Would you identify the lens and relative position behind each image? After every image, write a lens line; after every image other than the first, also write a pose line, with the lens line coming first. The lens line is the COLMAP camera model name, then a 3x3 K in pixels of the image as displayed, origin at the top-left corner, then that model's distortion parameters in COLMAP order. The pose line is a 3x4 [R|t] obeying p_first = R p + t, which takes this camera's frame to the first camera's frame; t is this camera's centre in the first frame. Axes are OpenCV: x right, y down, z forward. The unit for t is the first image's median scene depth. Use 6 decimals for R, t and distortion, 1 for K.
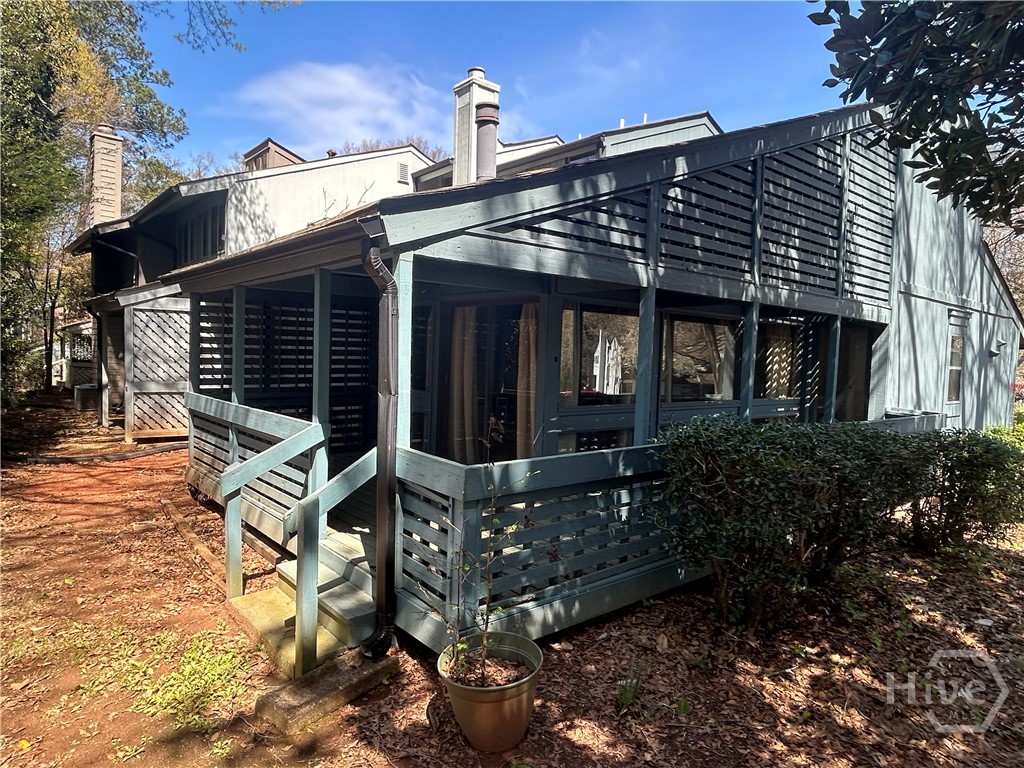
lens RADIAL K [[641.7, 0, 510.3], [0, 641.7, 384.5], [0, 0, 1]] dist [-0.002300, -0.000136]
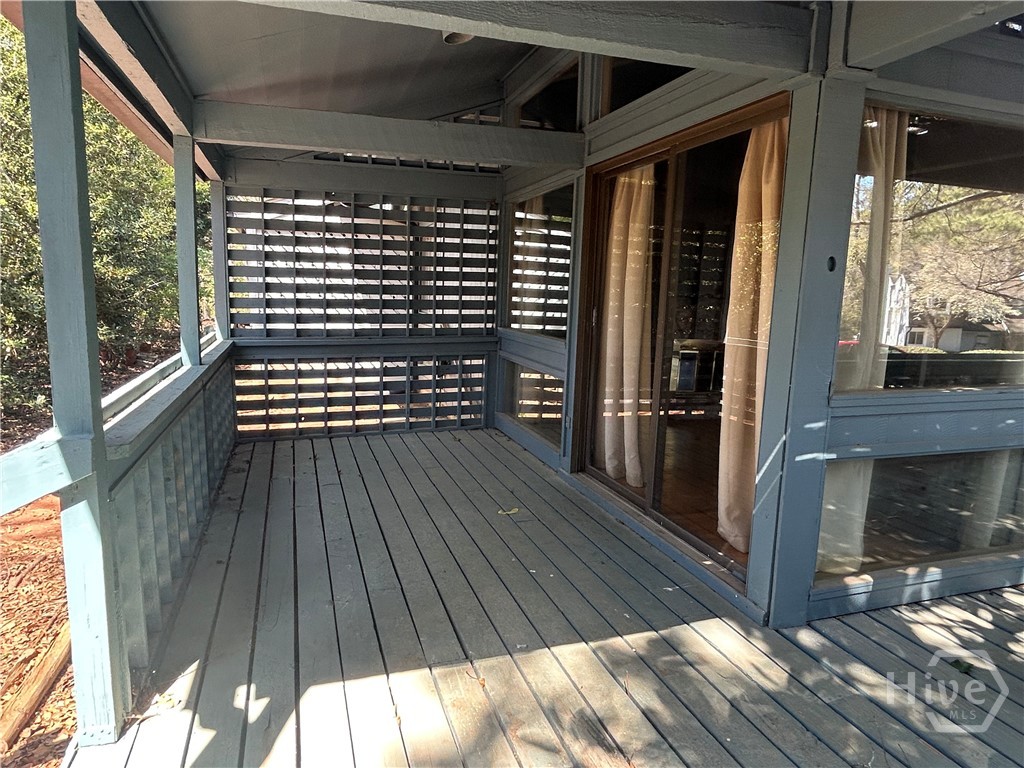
lens RADIAL K [[641.7, 0, 510.3], [0, 641.7, 384.5], [0, 0, 1]] dist [-0.002300, -0.000136]
pose [[0.930930, 0.047711, -0.362067, 0.029234], [-0.016359, 0.995882, 0.089170, -0.000026], [0.364831, -0.077088, 0.927877, 0.477631]]
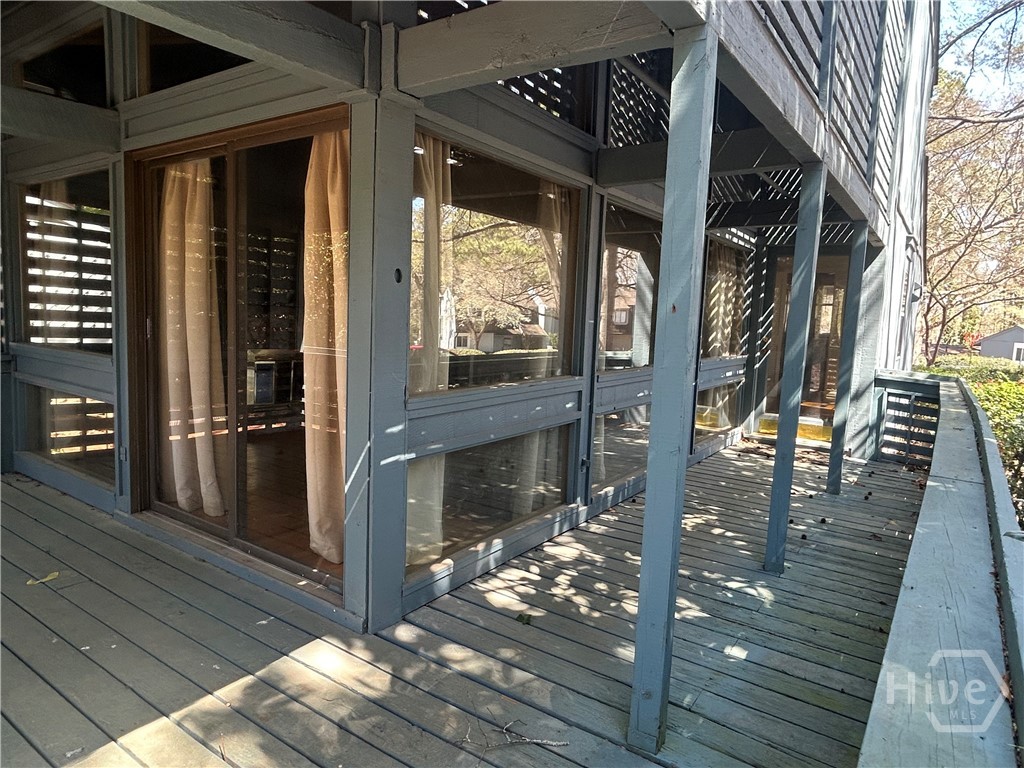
lens RADIAL K [[641.7, 0, 510.3], [0, 641.7, 384.5], [0, 0, 1]] dist [-0.002300, -0.000136]
pose [[0.965031, -0.025543, 0.260890, 0.027665], [0.006646, 0.997305, 0.073060, -0.000604], [-0.262053, -0.068772, 0.962600, 0.487903]]
